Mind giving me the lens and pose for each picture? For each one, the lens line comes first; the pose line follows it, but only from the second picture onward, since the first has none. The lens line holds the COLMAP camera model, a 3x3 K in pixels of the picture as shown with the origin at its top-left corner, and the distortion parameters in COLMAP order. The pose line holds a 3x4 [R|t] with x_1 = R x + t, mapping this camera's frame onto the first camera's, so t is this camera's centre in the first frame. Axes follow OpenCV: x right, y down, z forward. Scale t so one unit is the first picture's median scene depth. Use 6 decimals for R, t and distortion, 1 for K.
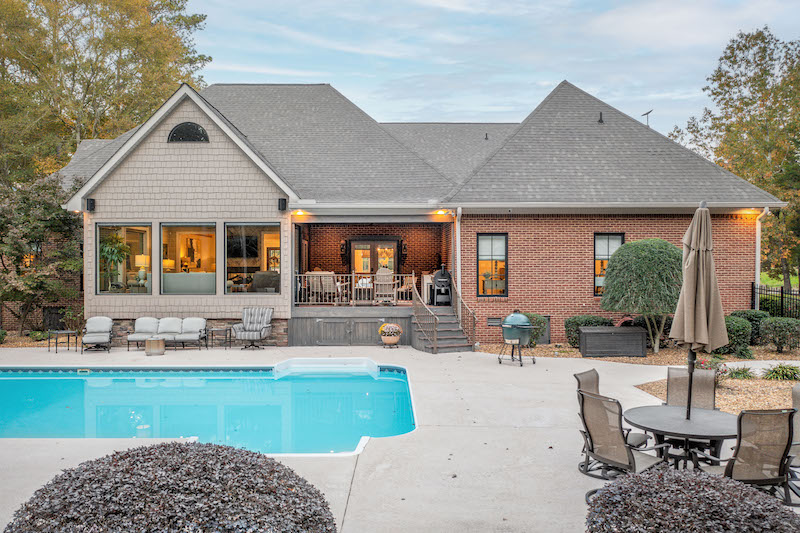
lens RADIAL K [[626.5, 0, 400.0], [0, 626.5, 266.5], [0, 0, 1]] dist [-0.008469, -0.004071]
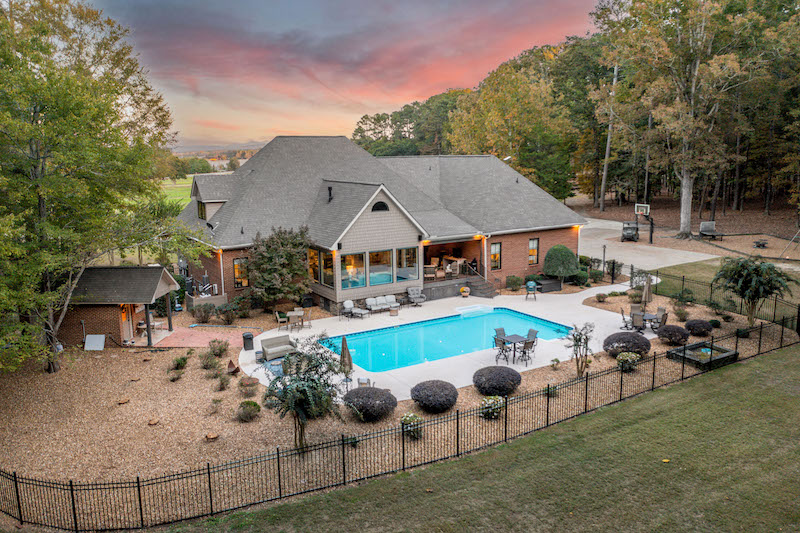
lens RADIAL K [[658.7, 0, 409.8], [0, 658.7, 250.8], [0, 0, 1]] dist [-0.009194, -0.001742]
pose [[0.850962, -0.090900, 0.517302, -1.380602], [0.011449, 0.987886, 0.154756, -0.402571], [-0.525103, -0.125769, 0.841694, -0.875994]]
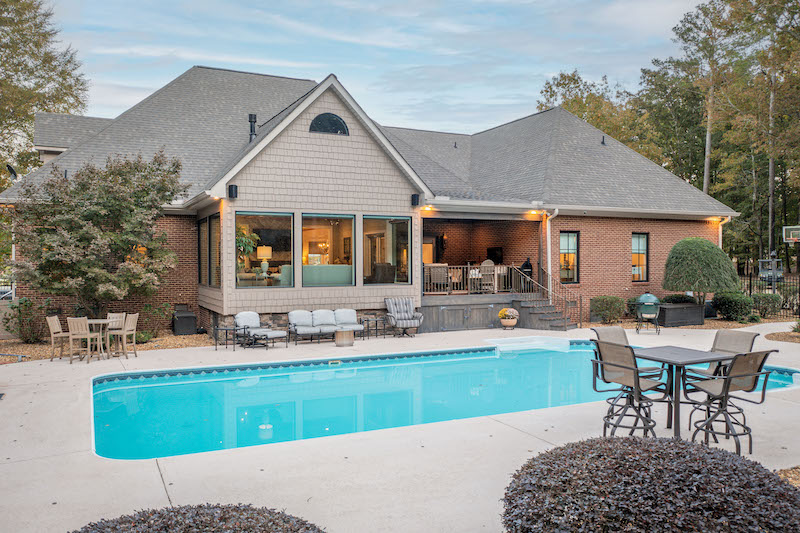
lens RADIAL K [[626.5, 0, 400.0], [0, 626.5, 266.5], [0, 0, 1]] dist [-0.008469, -0.004071]
pose [[0.903402, -0.004406, 0.428772, -0.665070], [0.004299, 0.999990, 0.001217, 0.012410], [-0.428774, 0.000744, 0.903412, 0.052361]]
